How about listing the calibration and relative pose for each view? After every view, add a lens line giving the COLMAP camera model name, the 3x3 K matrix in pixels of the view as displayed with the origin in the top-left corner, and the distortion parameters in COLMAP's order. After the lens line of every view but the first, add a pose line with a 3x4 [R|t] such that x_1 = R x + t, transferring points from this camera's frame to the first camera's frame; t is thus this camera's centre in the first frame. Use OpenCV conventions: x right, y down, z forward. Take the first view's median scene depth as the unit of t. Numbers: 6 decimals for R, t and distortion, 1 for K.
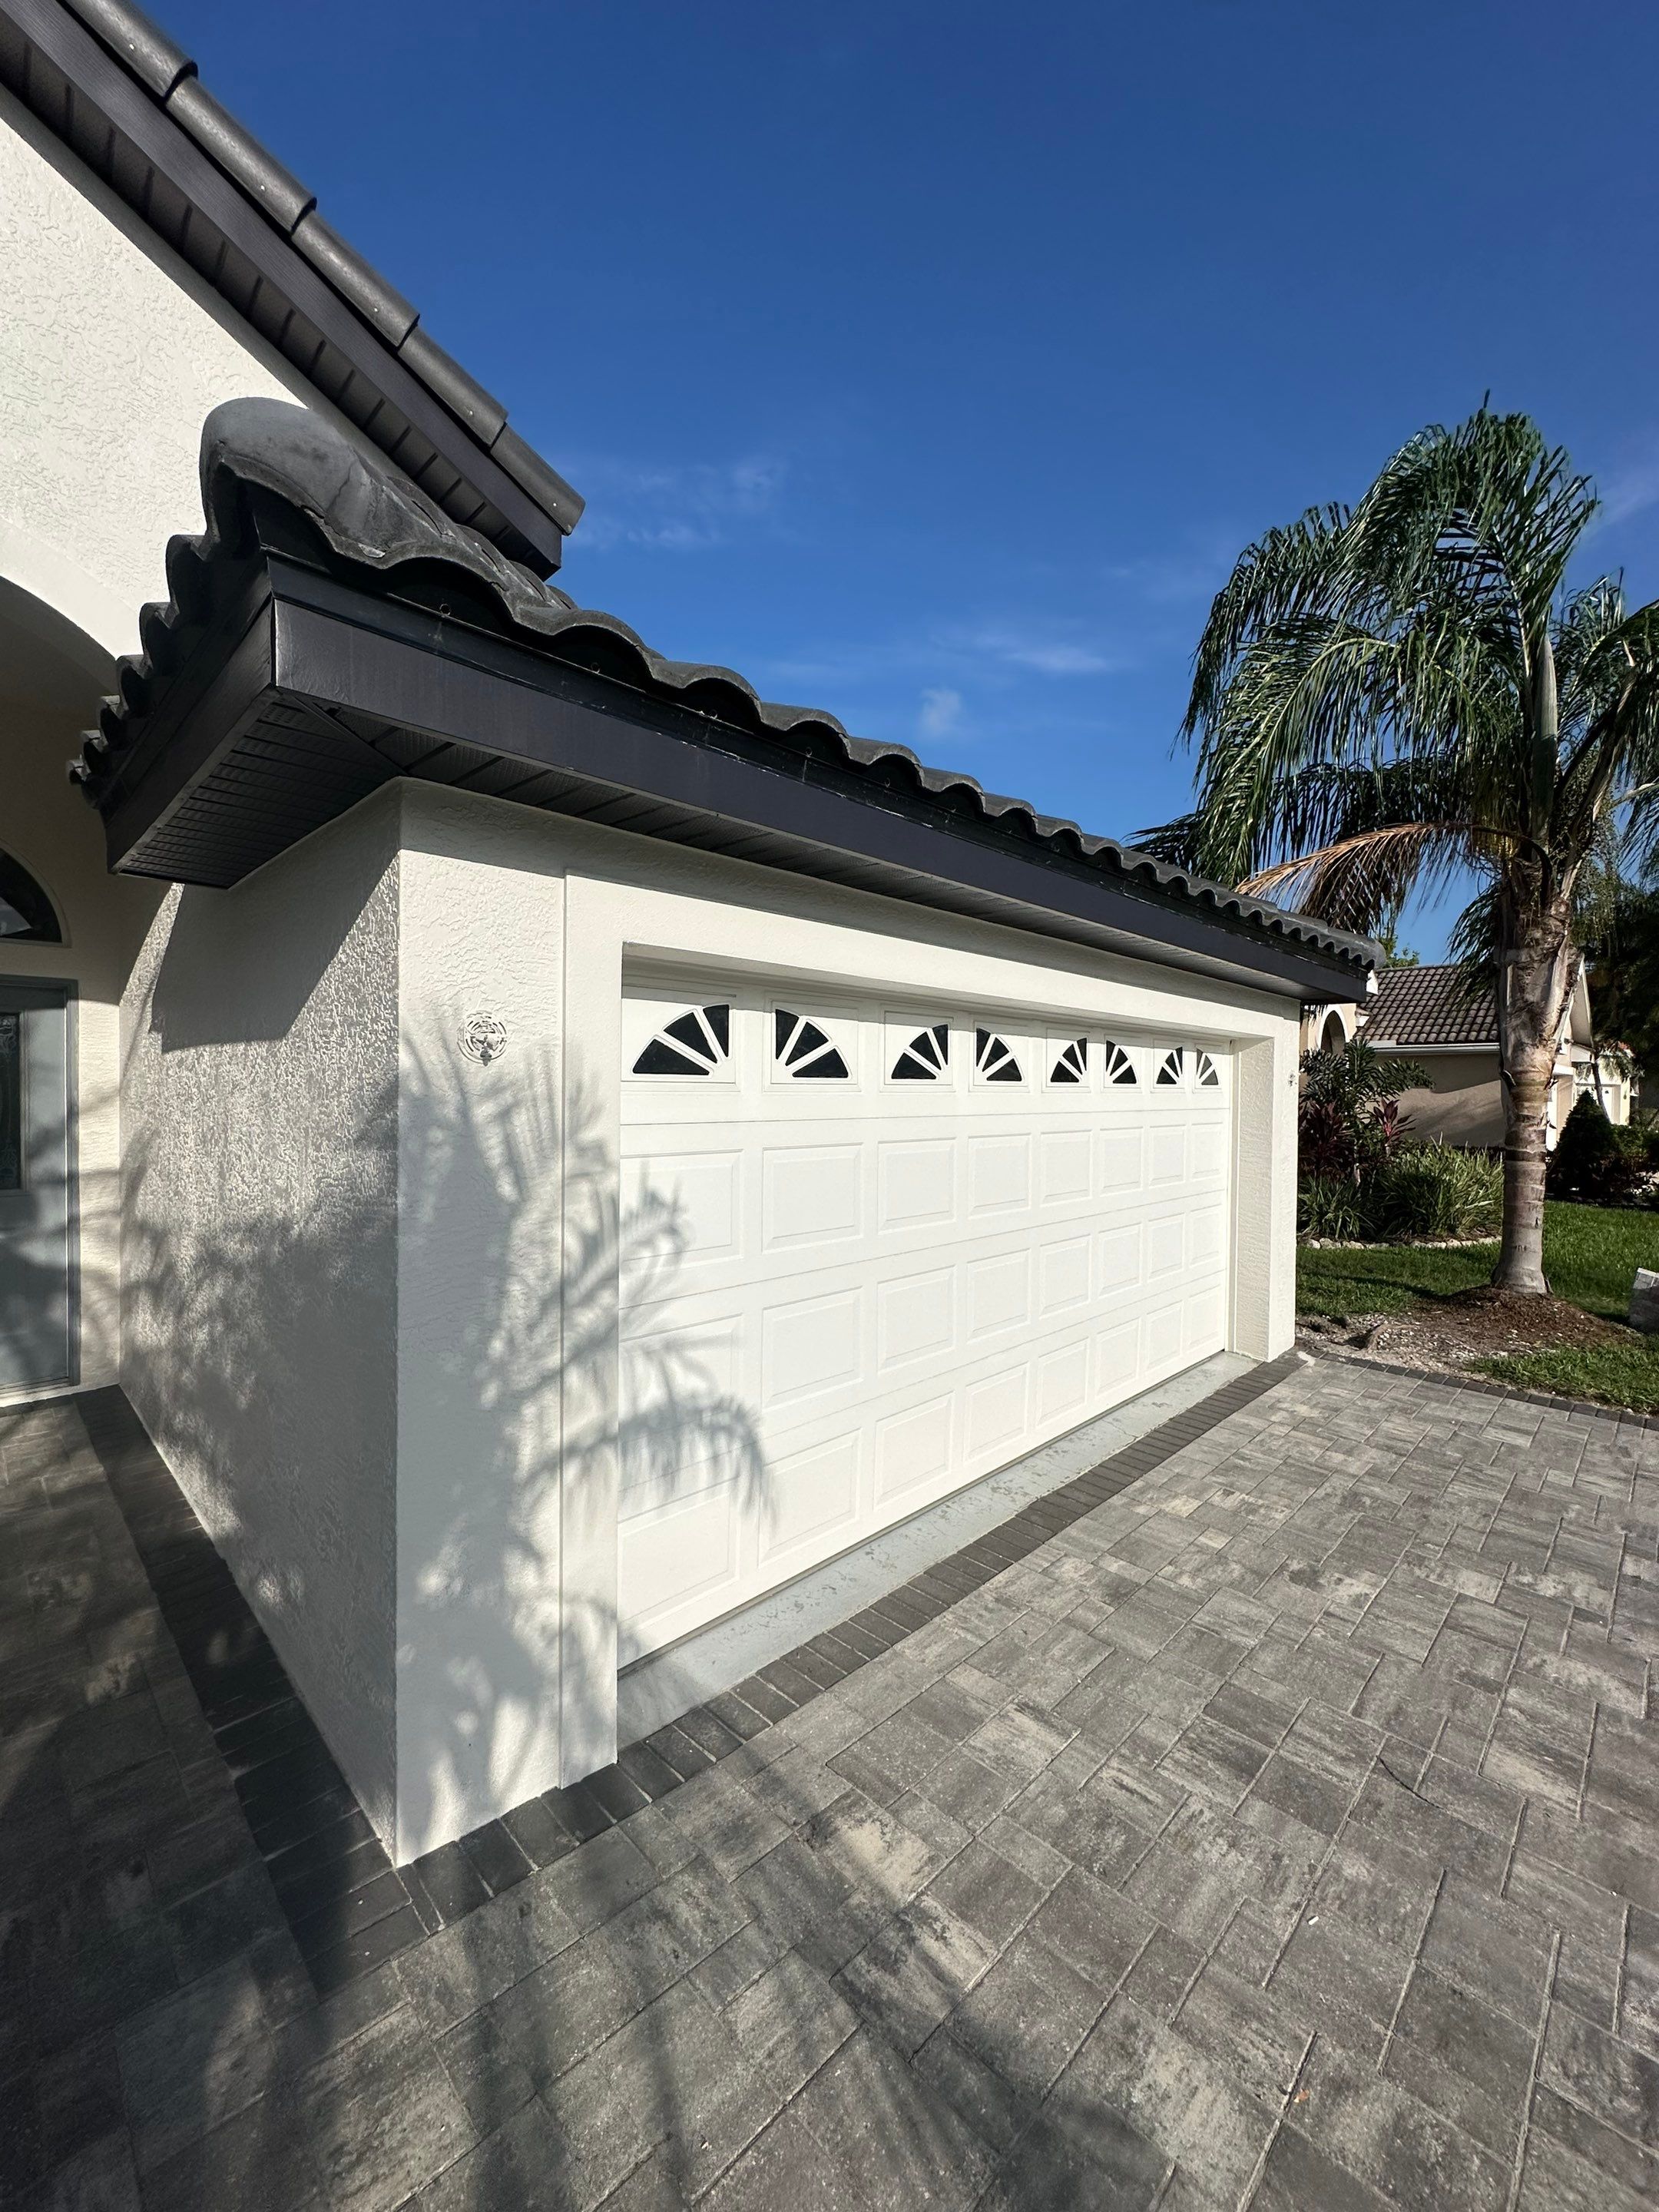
lens RADIAL K [[879.4, 0, 829.5], [0, 879.4, 1108.7], [0, 0, 1]] dist [-0.003954, 0.000481]
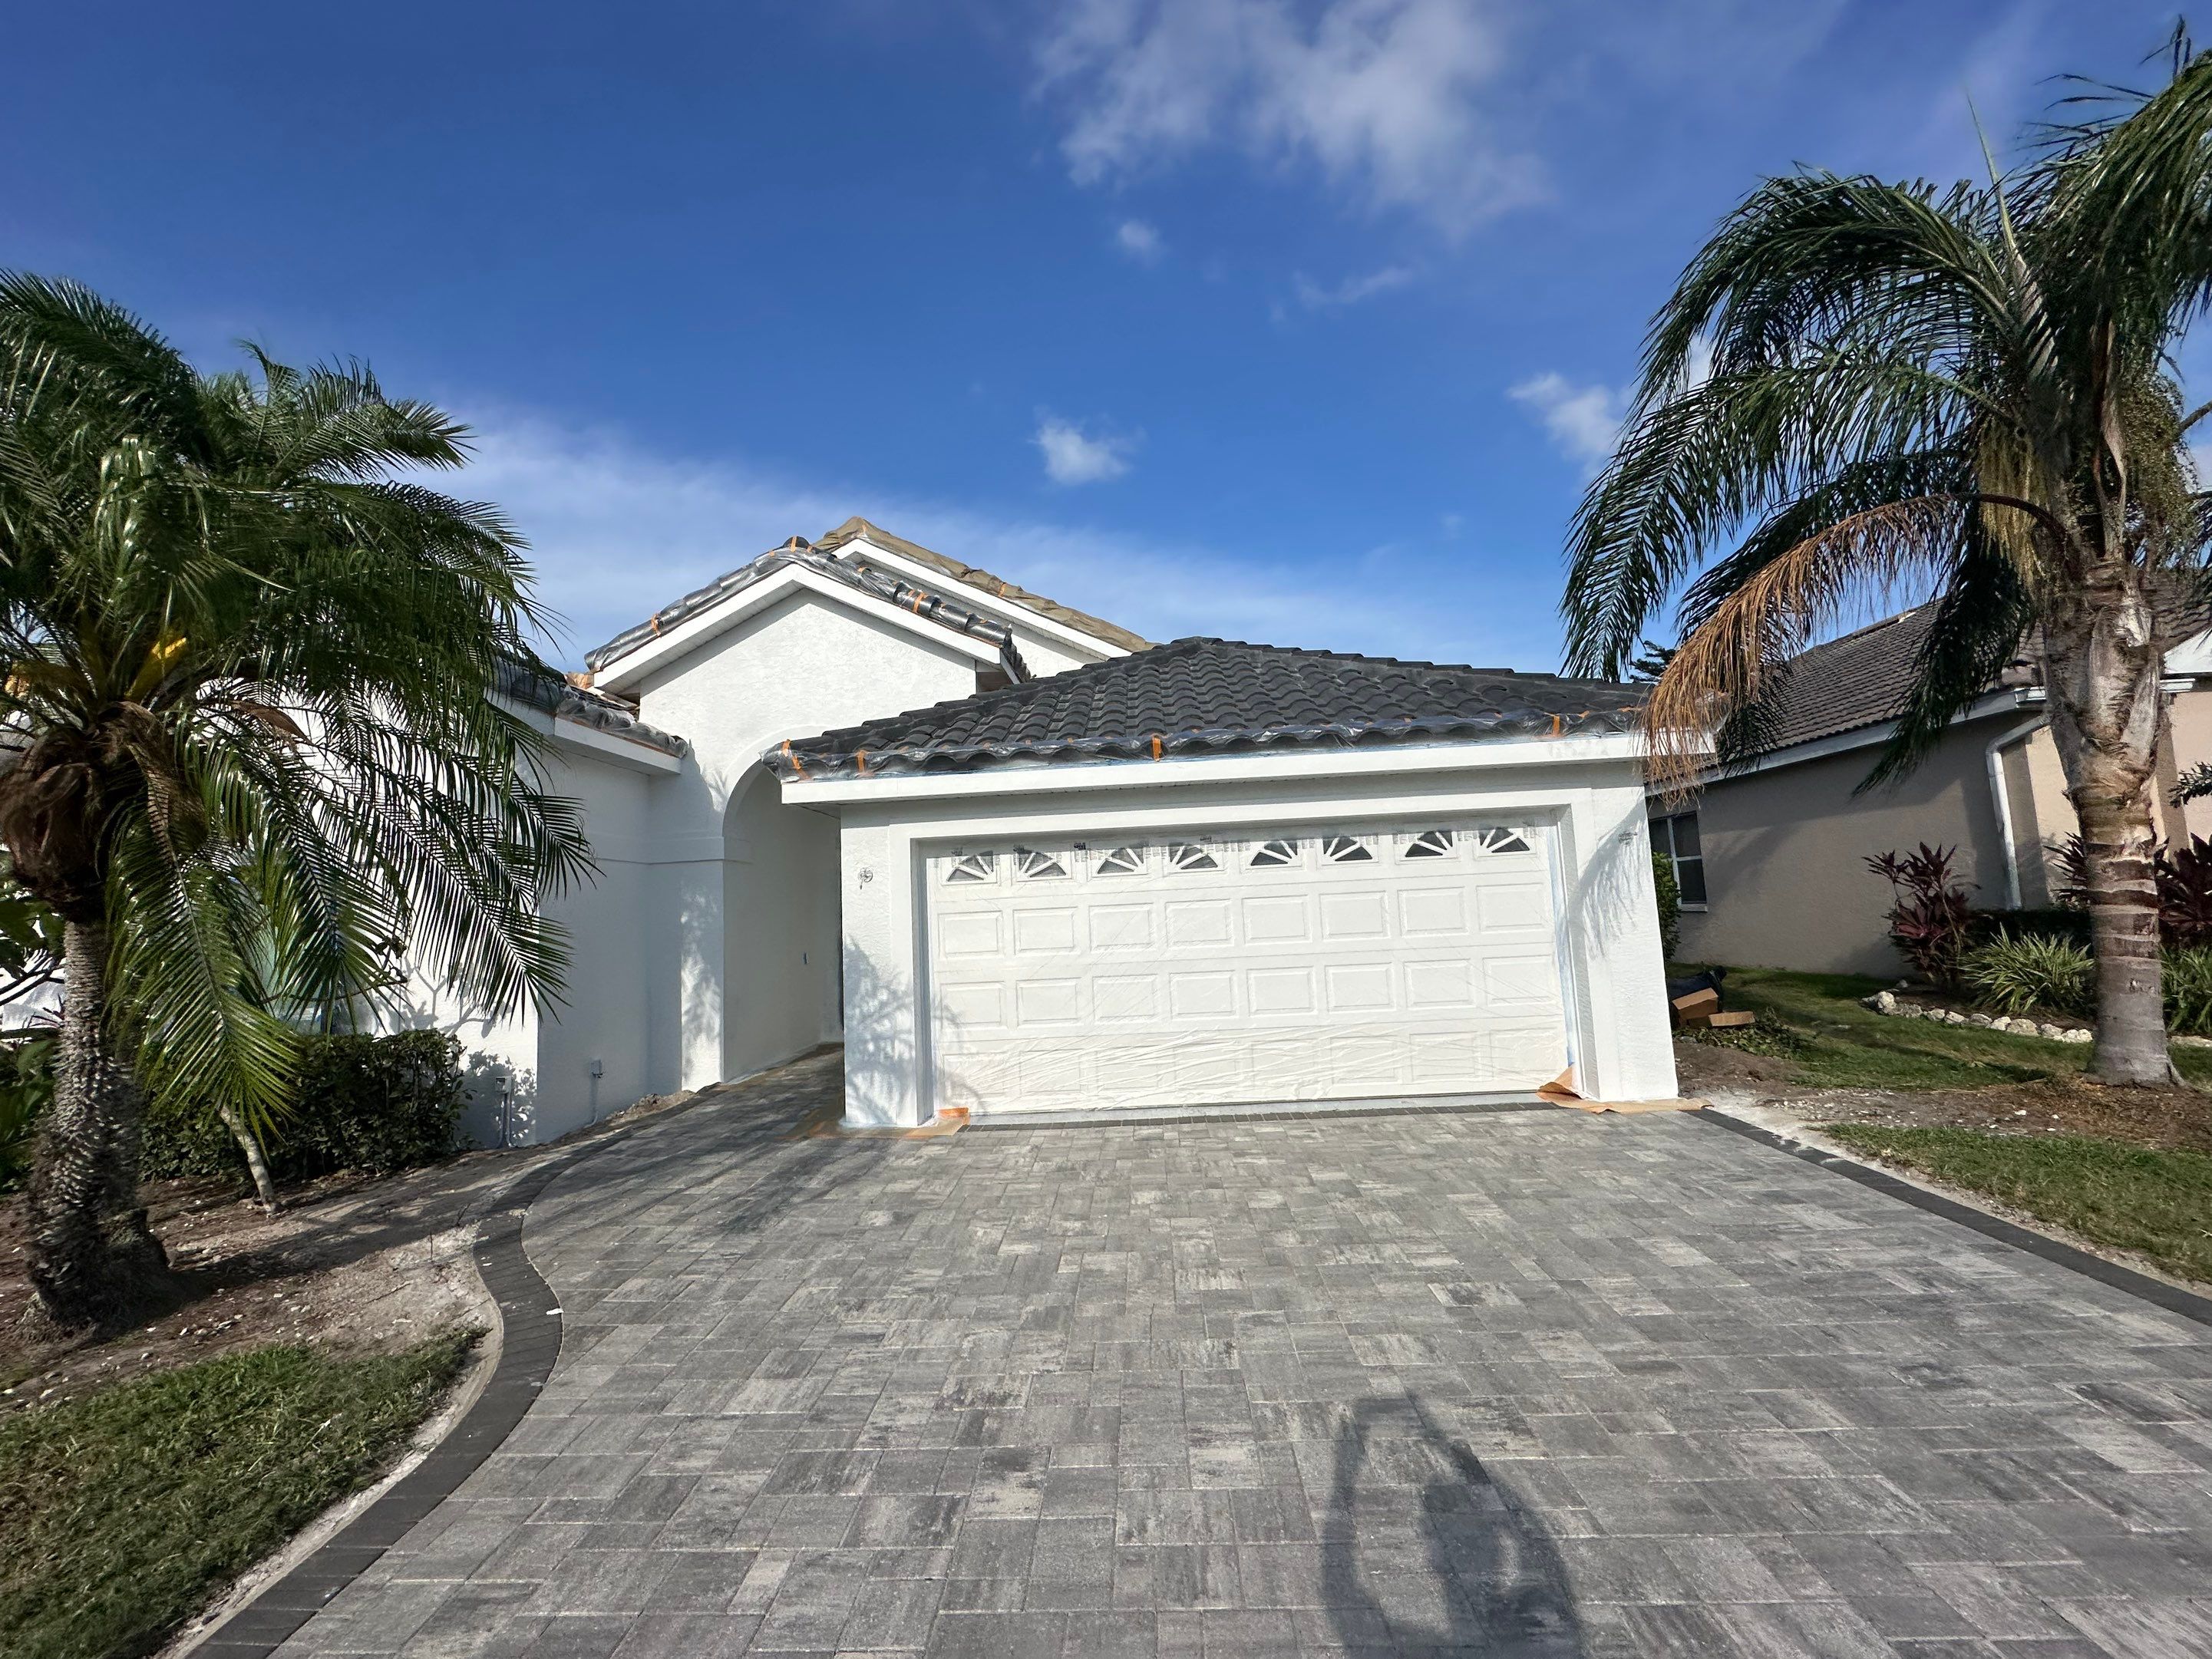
lens RADIAL K [[879.3, 0, 1104.7], [0, 879.3, 830.0], [0, 0, 1]] dist [-0.003954, 0.000481]
pose [[0.667800, -0.114043, -0.735552, 1.562724], [0.038467, 0.992160, -0.118905, 0.105576], [0.743346, 0.051110, 0.666952, -0.320936]]
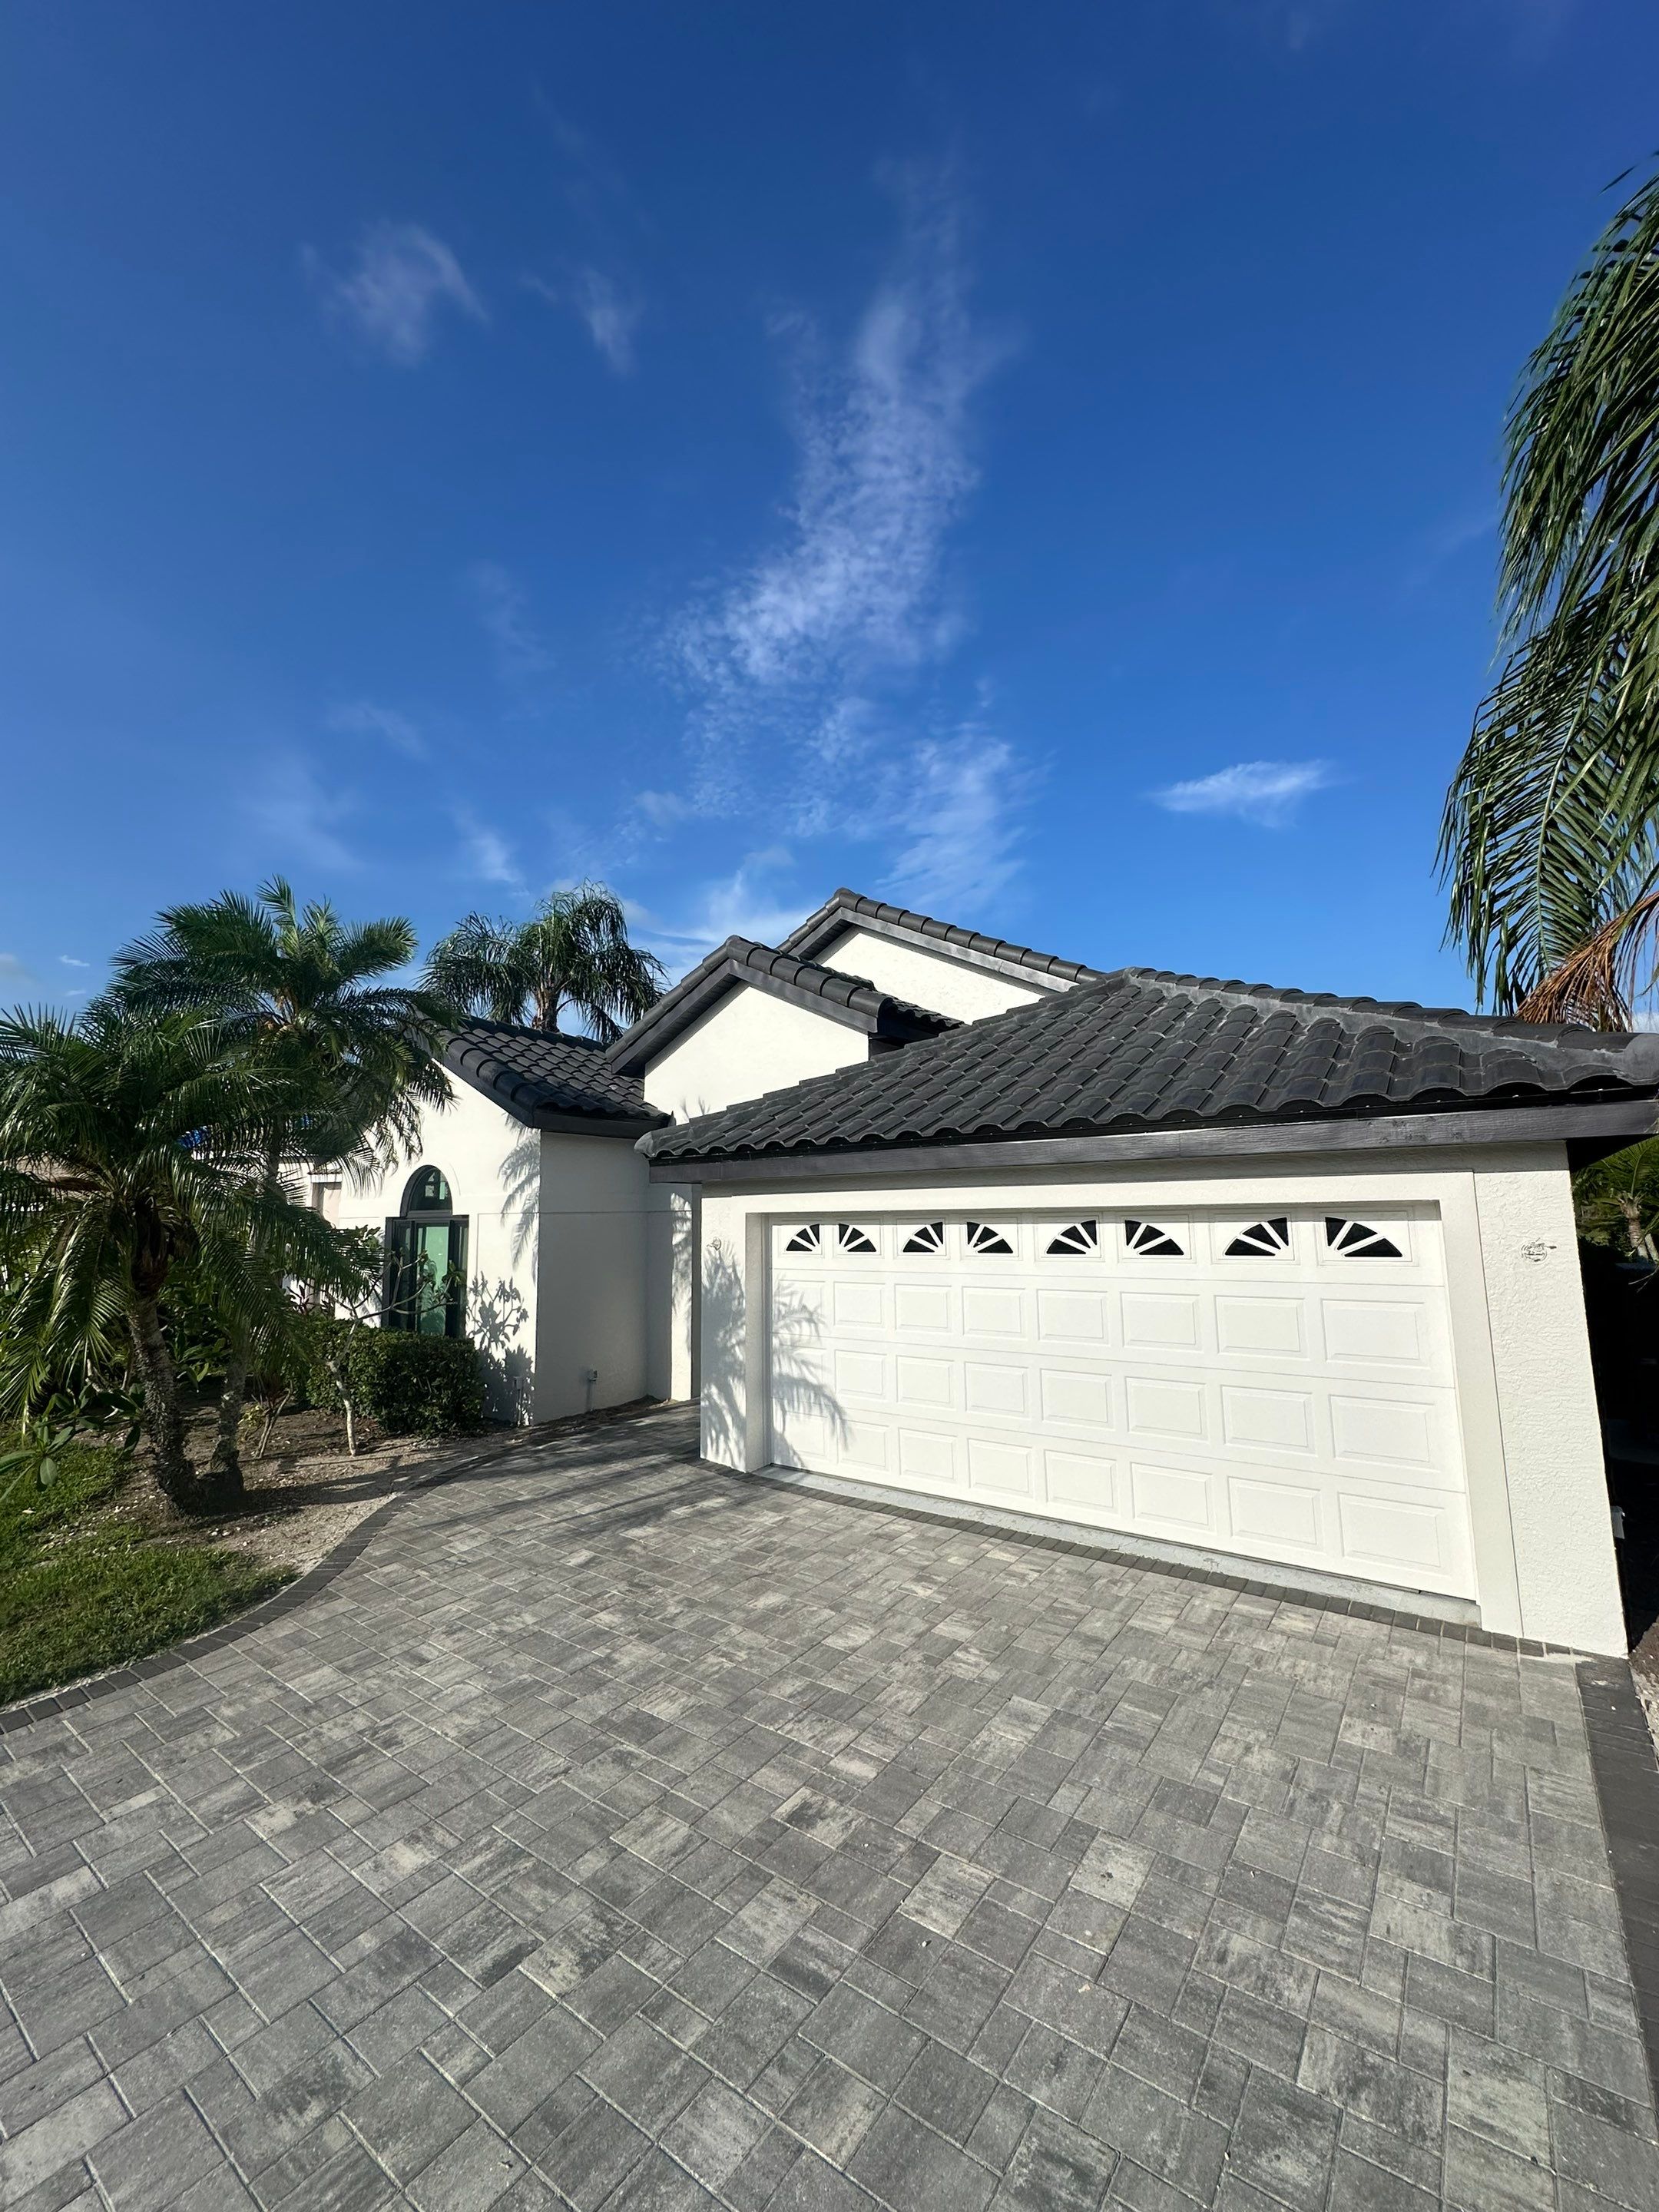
lens RADIAL K [[879.4, 0, 832.2], [0, 879.4, 1105.0], [0, 0, 1]] dist [-0.003954, 0.000481]
pose [[0.146611, -0.134843, -0.979960, 2.061533], [-0.004161, 0.990573, -0.136926, -0.091882], [0.989185, 0.024152, 0.144668, 0.547336]]
